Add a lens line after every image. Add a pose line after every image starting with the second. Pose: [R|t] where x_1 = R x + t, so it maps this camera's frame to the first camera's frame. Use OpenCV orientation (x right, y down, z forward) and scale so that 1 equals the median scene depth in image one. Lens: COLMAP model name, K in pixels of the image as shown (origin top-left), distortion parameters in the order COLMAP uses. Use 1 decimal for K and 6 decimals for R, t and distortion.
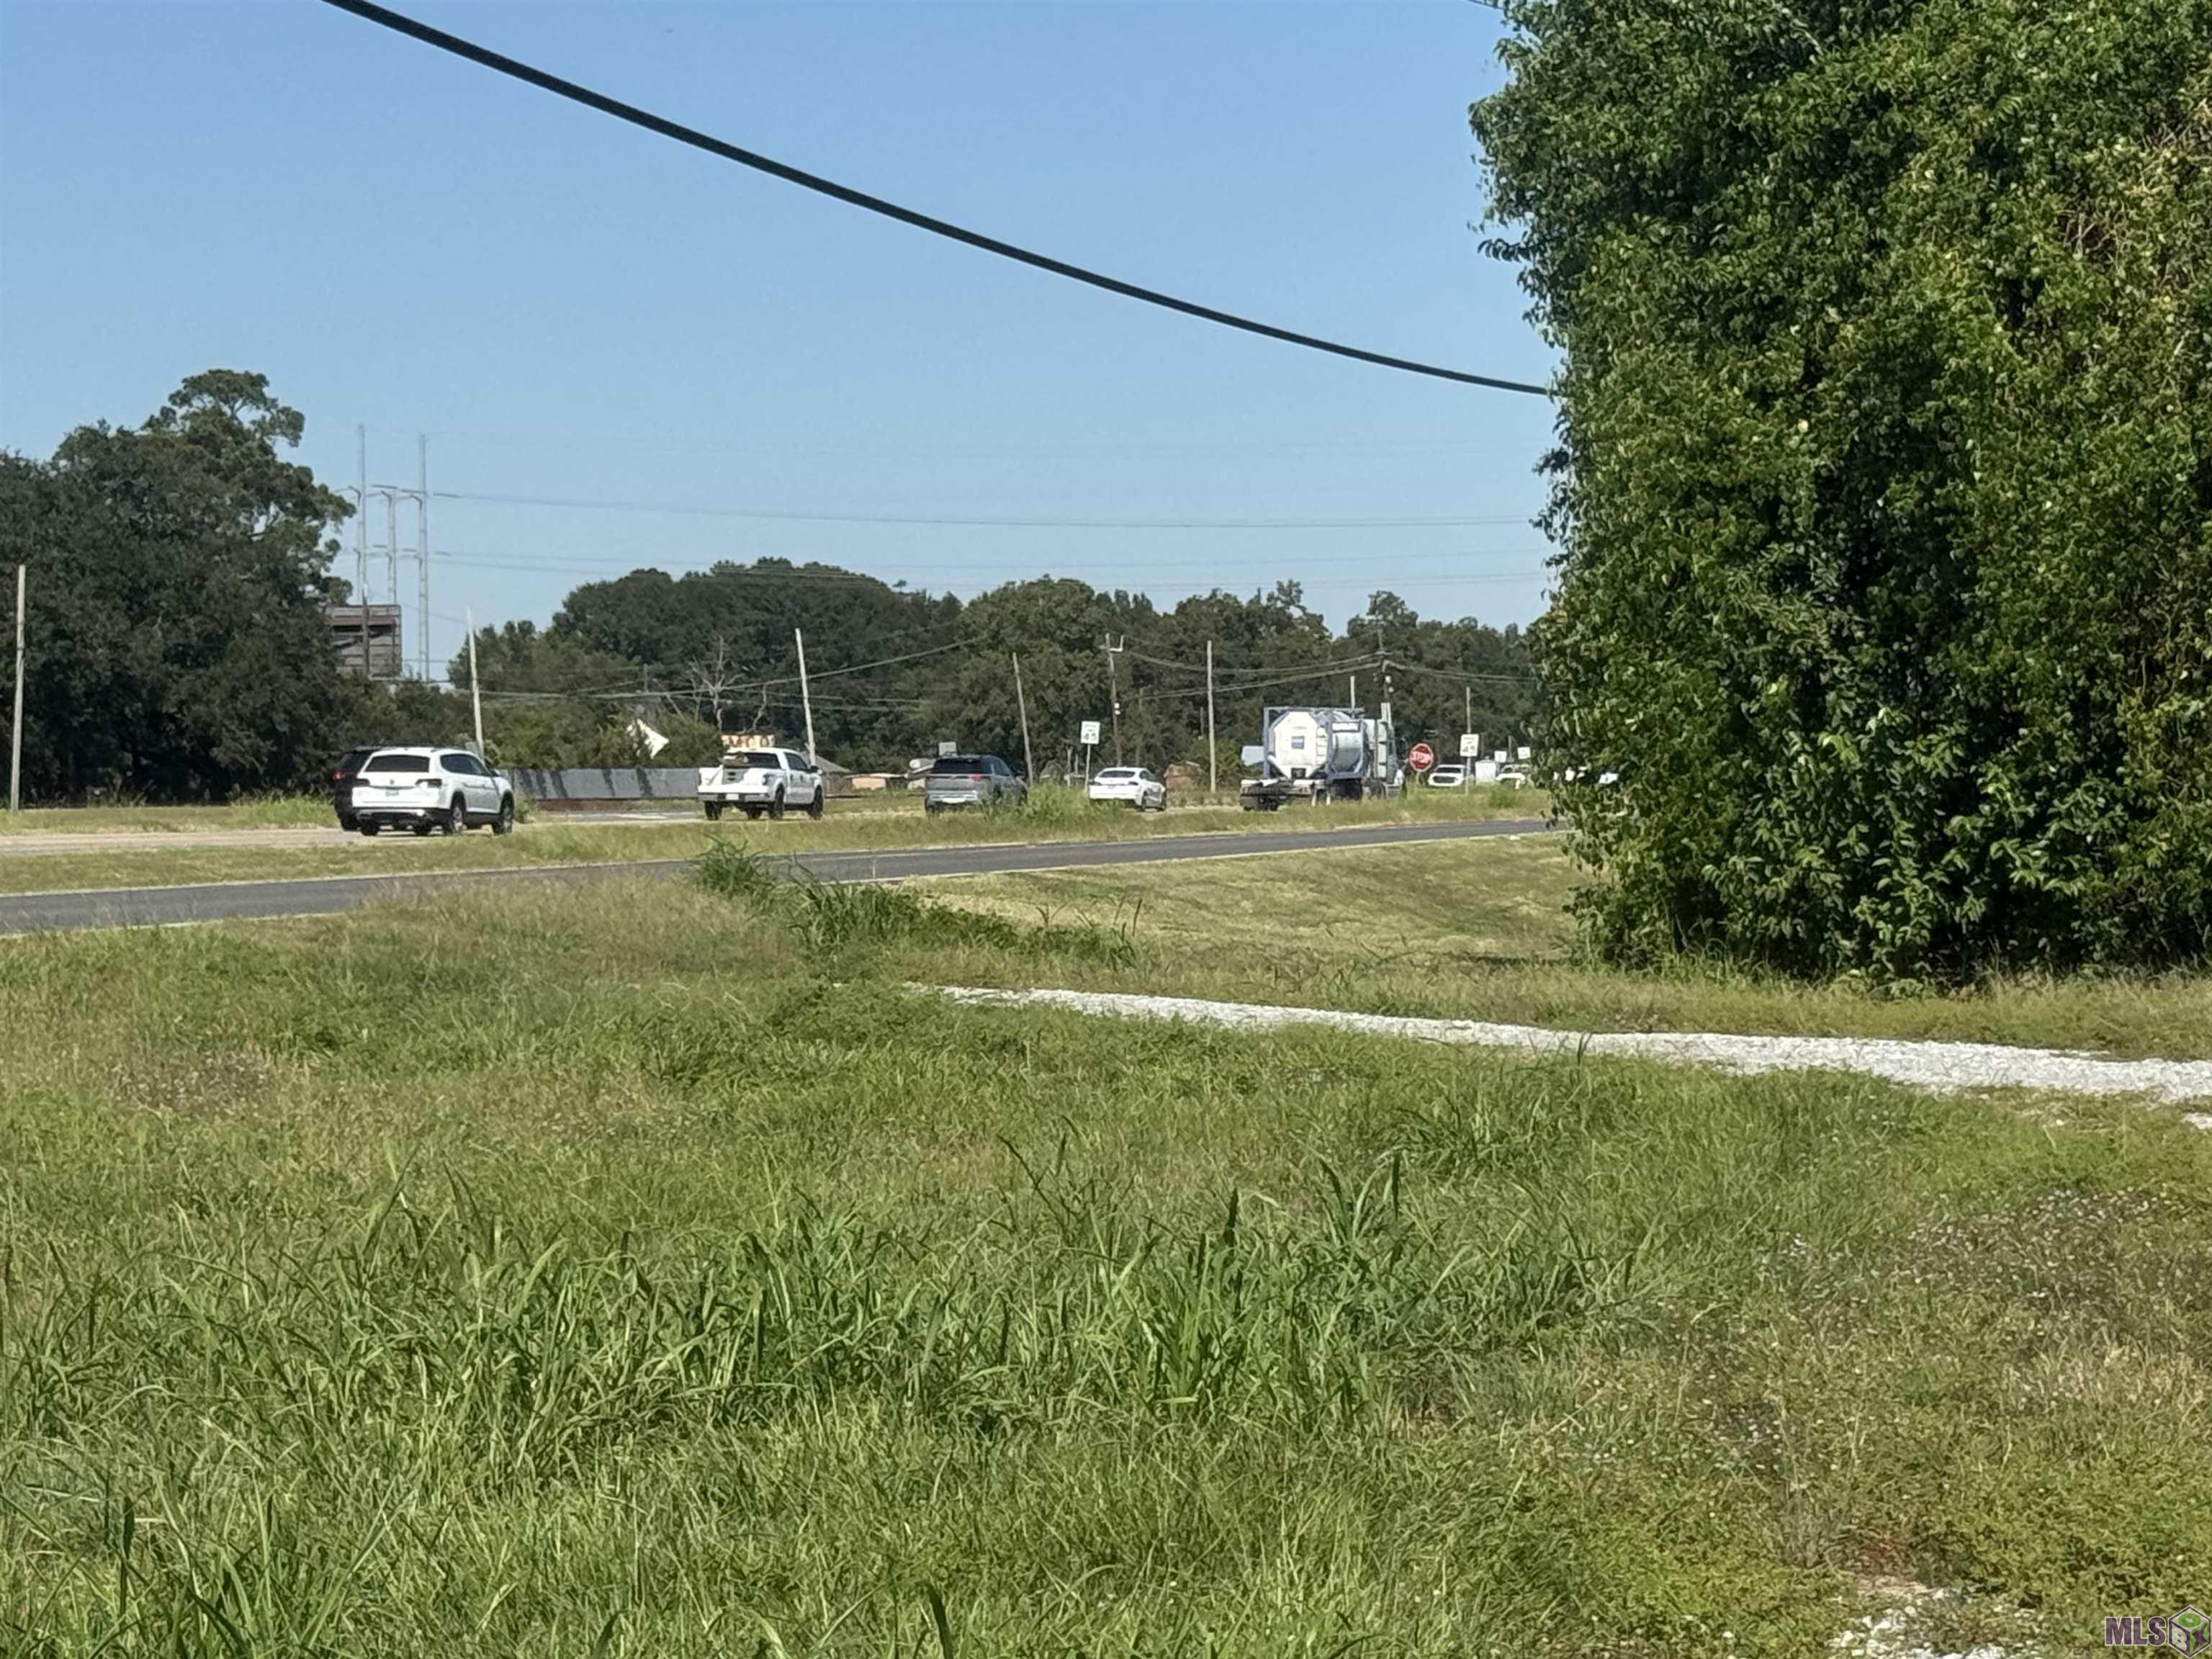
lens RADIAL K [[5725.3, 0, 1105.4], [0, 5725.3, 830.0], [0, 0, 1]] dist [0.231651, 0.000000]
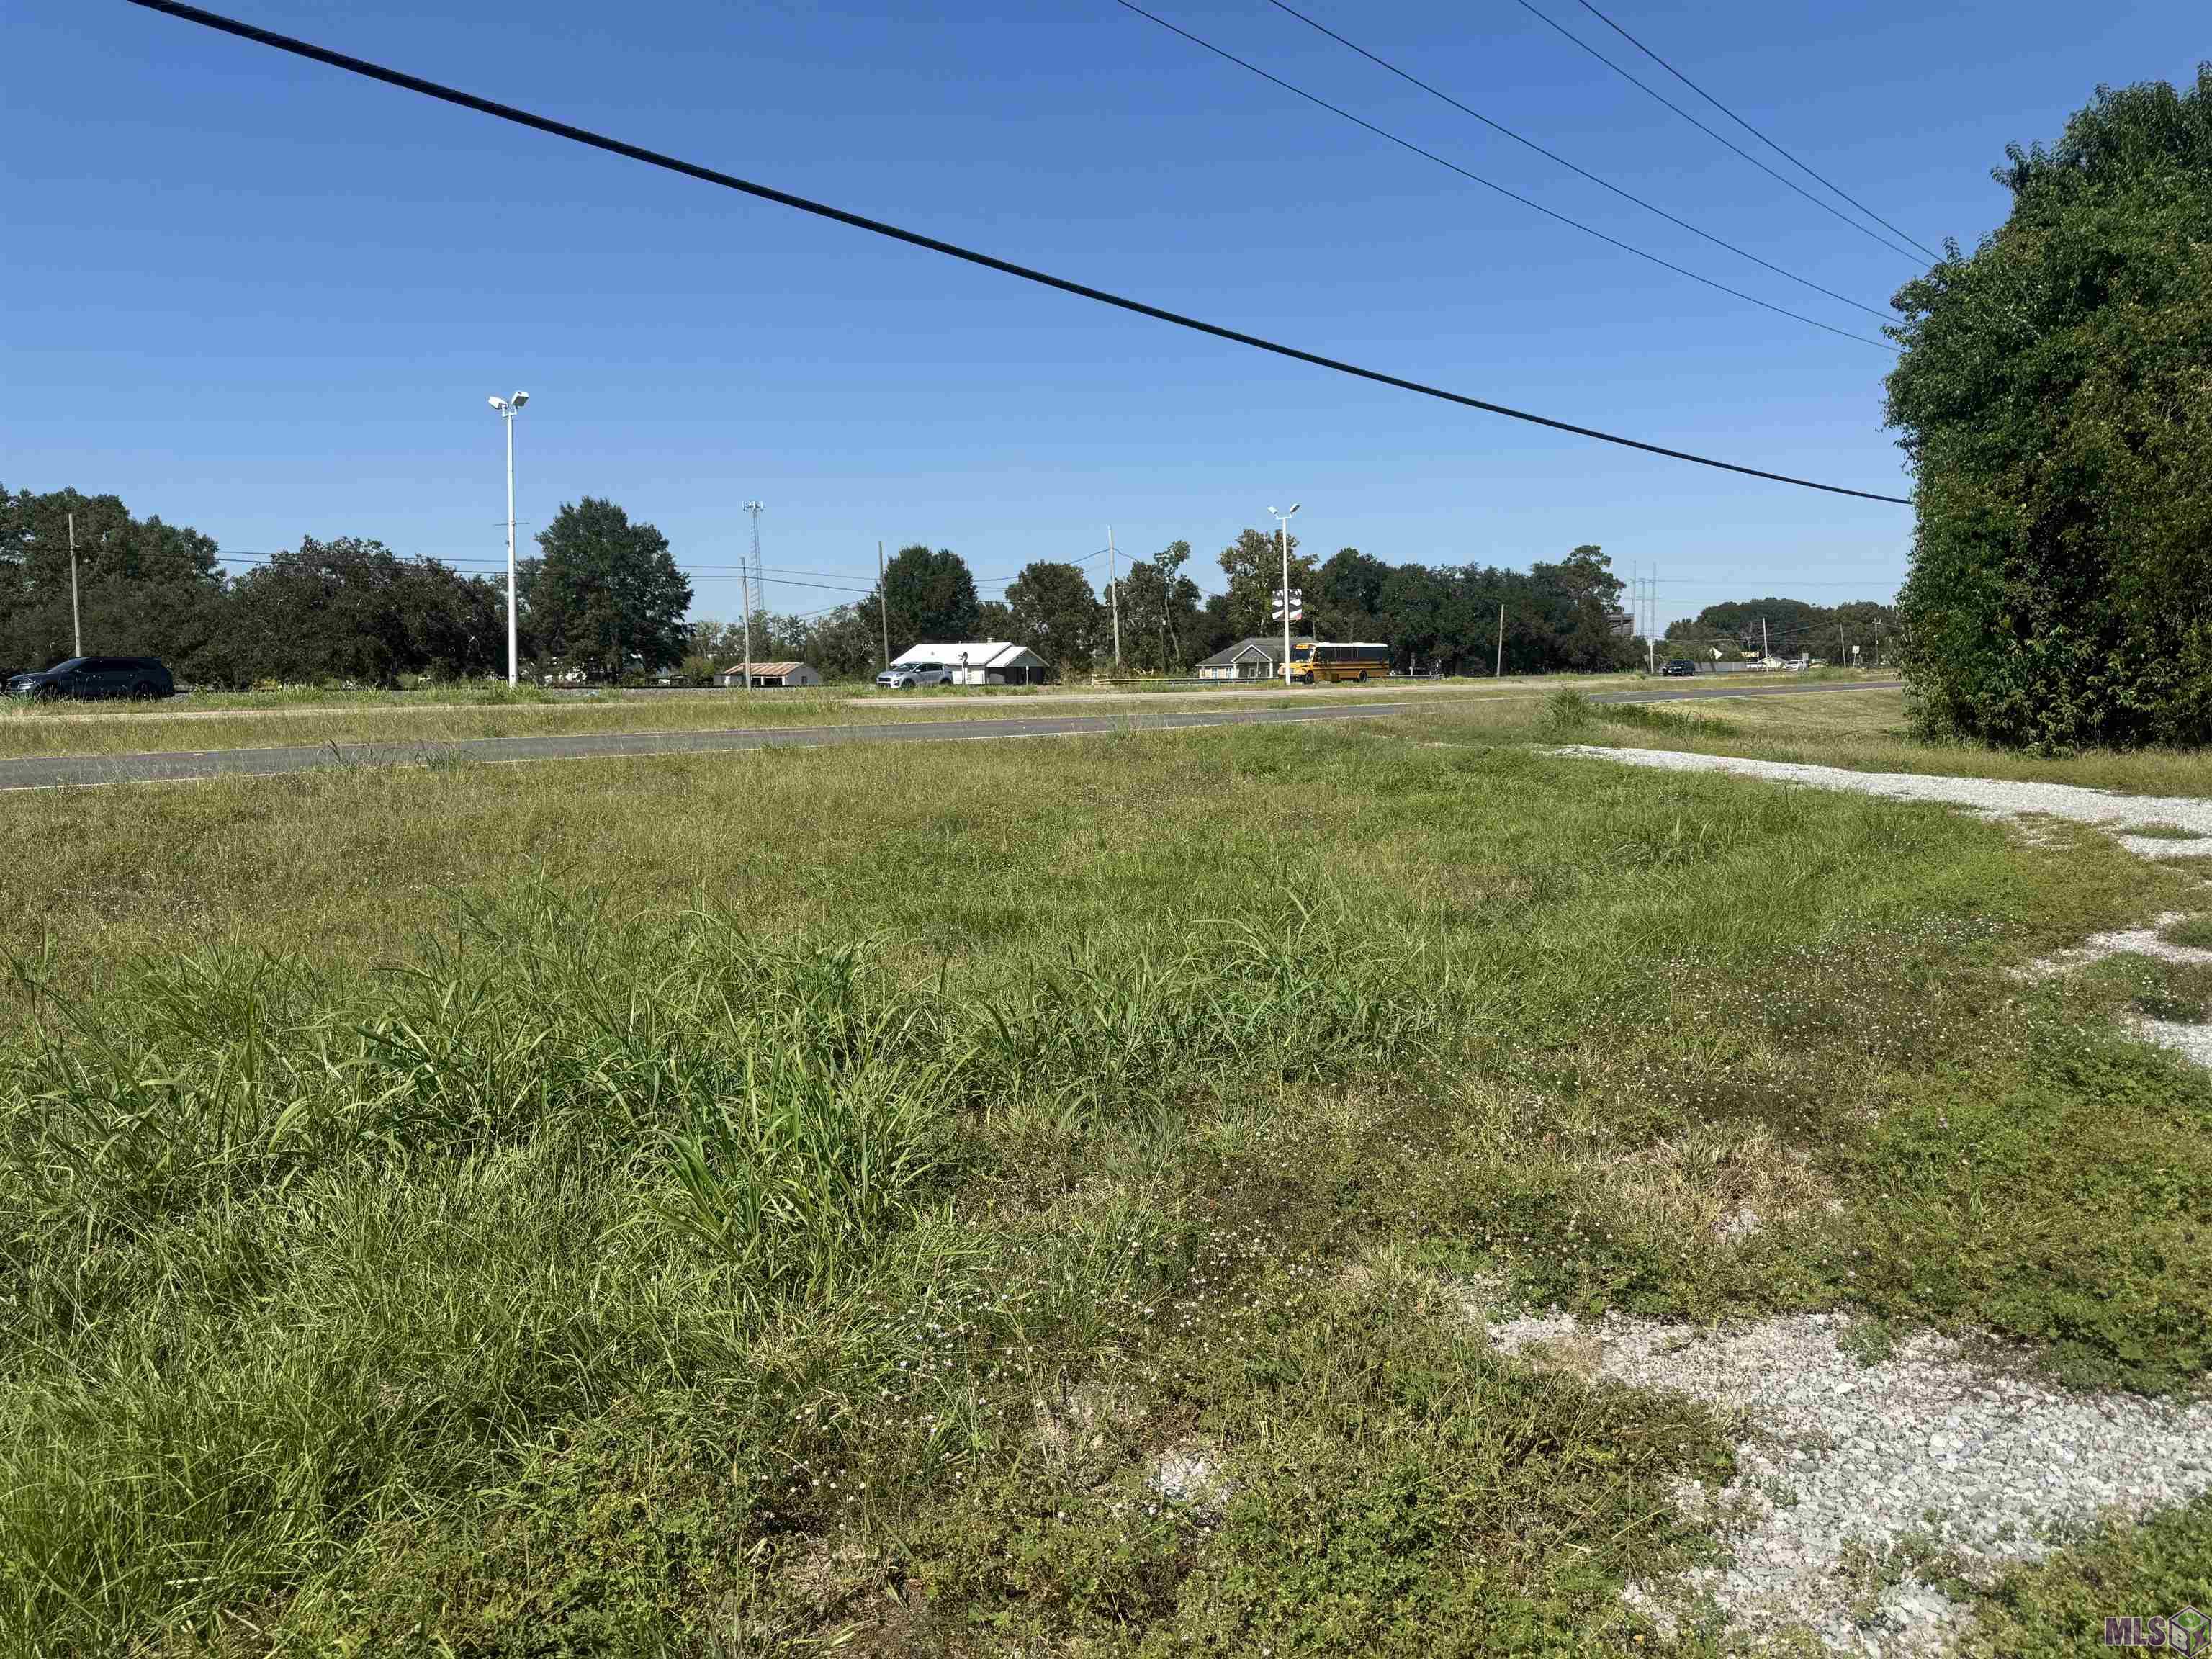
lens RADIAL K [[1537.2, 0, 1106.3], [0, 1537.2, 849.3], [0, 0, 1]] dist [-0.002002, -0.007280]
pose [[0.888371, 0.046785, -0.456737, 0.081684], [0.002870, 0.994209, 0.107422, -0.000539], [0.459118, -0.096742, 0.883092, 0.275326]]
